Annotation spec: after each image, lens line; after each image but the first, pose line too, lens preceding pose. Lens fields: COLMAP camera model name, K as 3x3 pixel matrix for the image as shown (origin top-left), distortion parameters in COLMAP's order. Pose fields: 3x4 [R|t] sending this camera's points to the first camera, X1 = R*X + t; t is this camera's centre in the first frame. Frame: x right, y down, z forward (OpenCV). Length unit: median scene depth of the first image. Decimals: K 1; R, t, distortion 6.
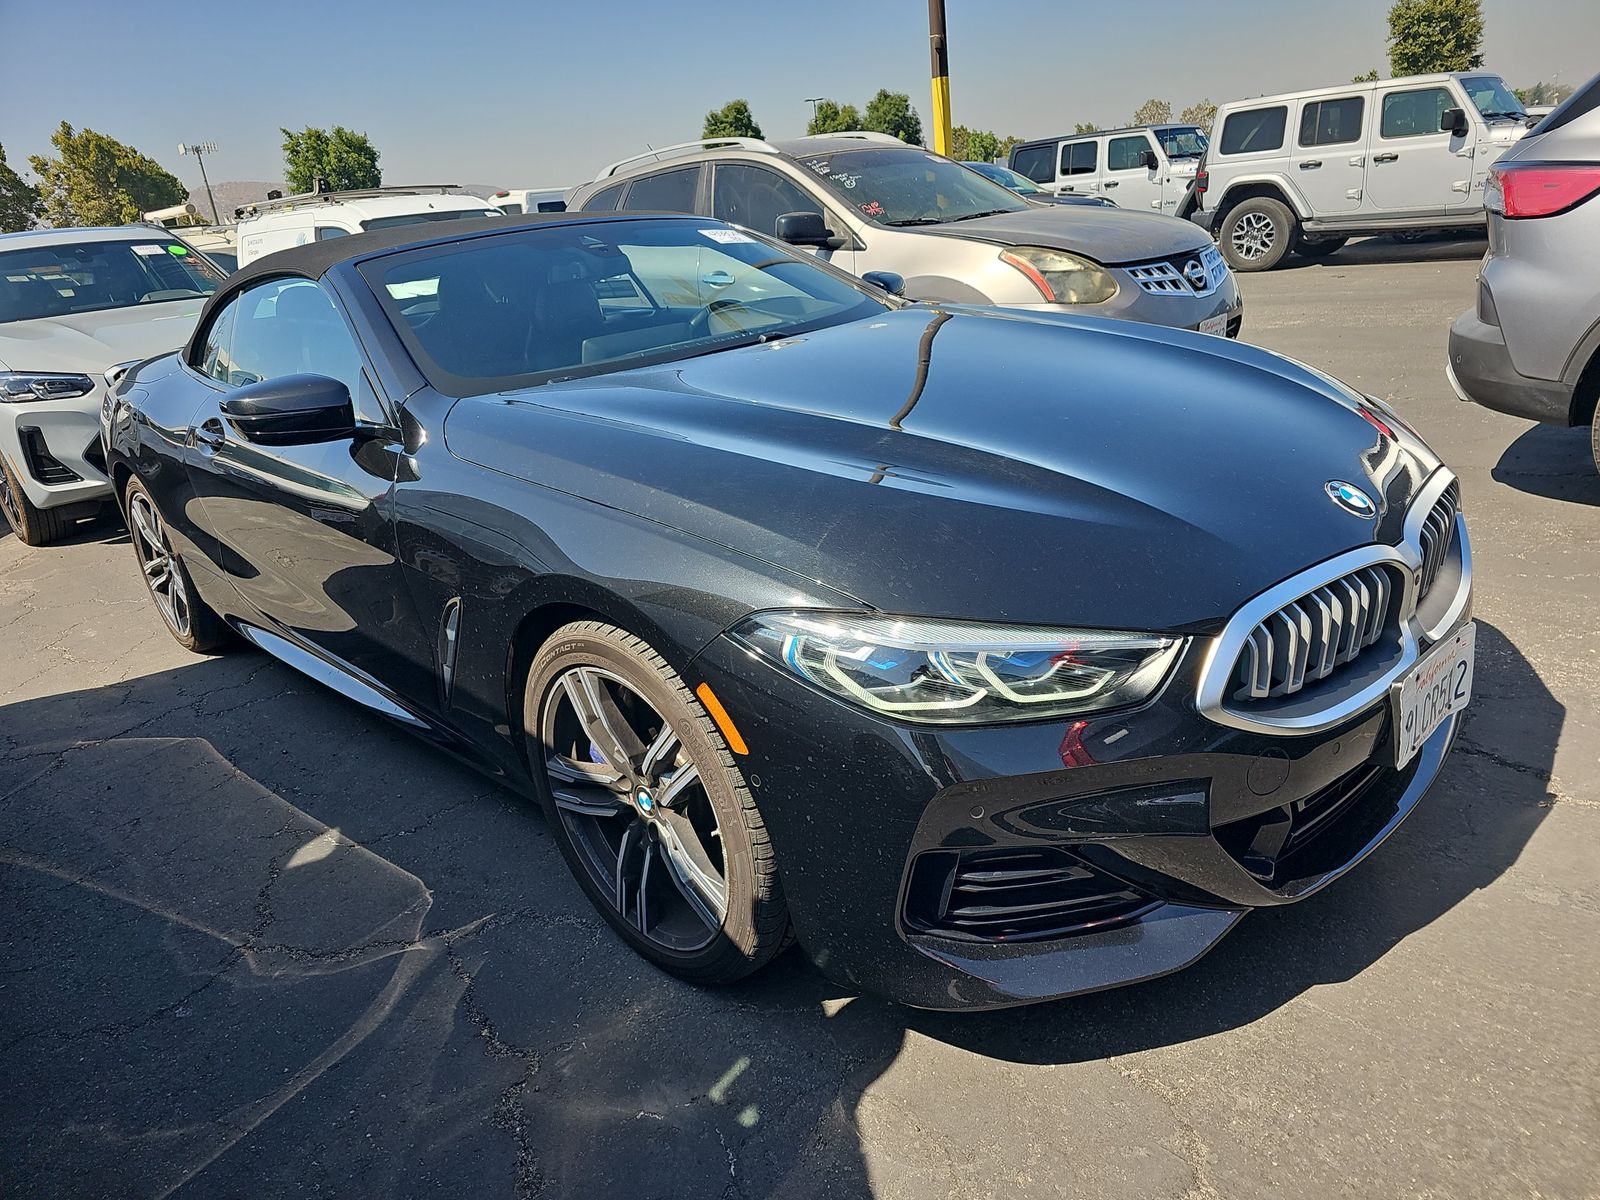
lens RADIAL K [[1070.7, 0, 802.3], [0, 1070.7, 596.3], [0, 0, 1]] dist [0.039165, -0.034522]
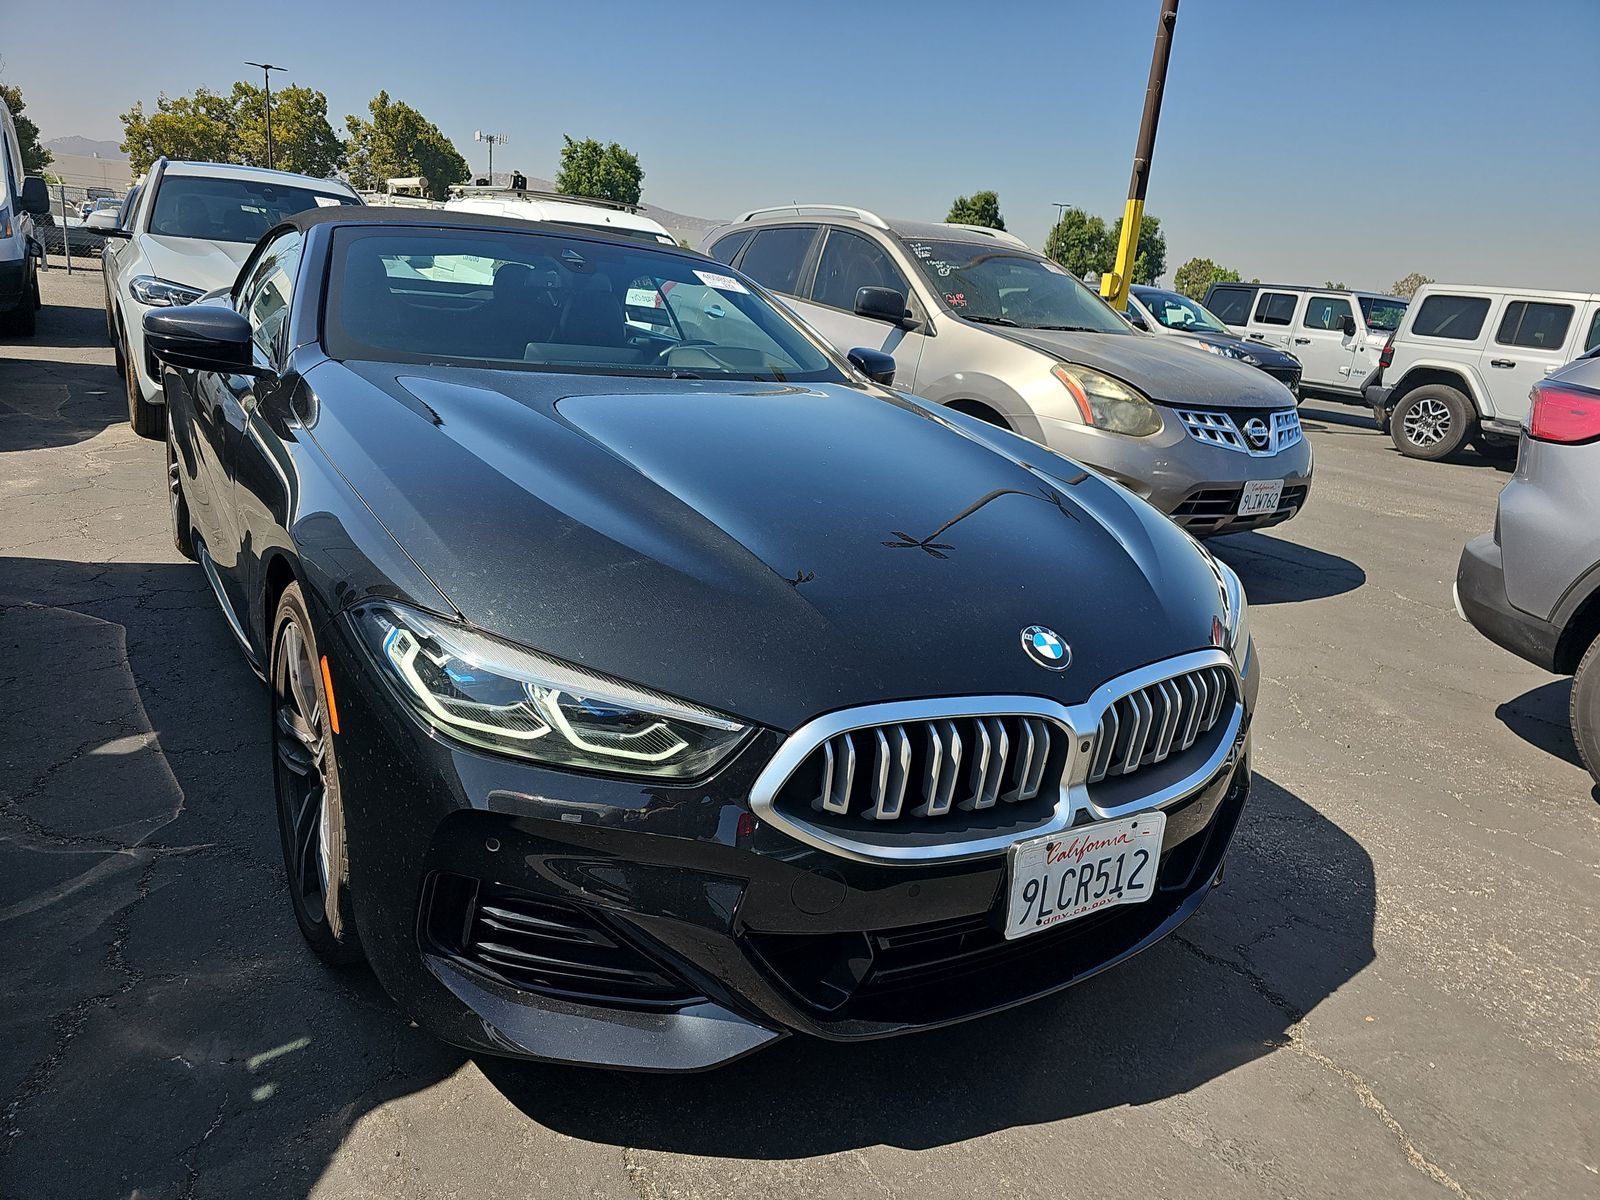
lens RADIAL K [[1070.7, 0, 803.7], [0, 1070.7, 594.3], [0, 0, 1]] dist [0.039165, -0.034522]
pose [[0.959803, 0.245230, -0.136527, 0.137165], [-0.253410, 0.966270, -0.045893, -0.012308], [0.120667, 0.078646, 0.989573, 0.011498]]
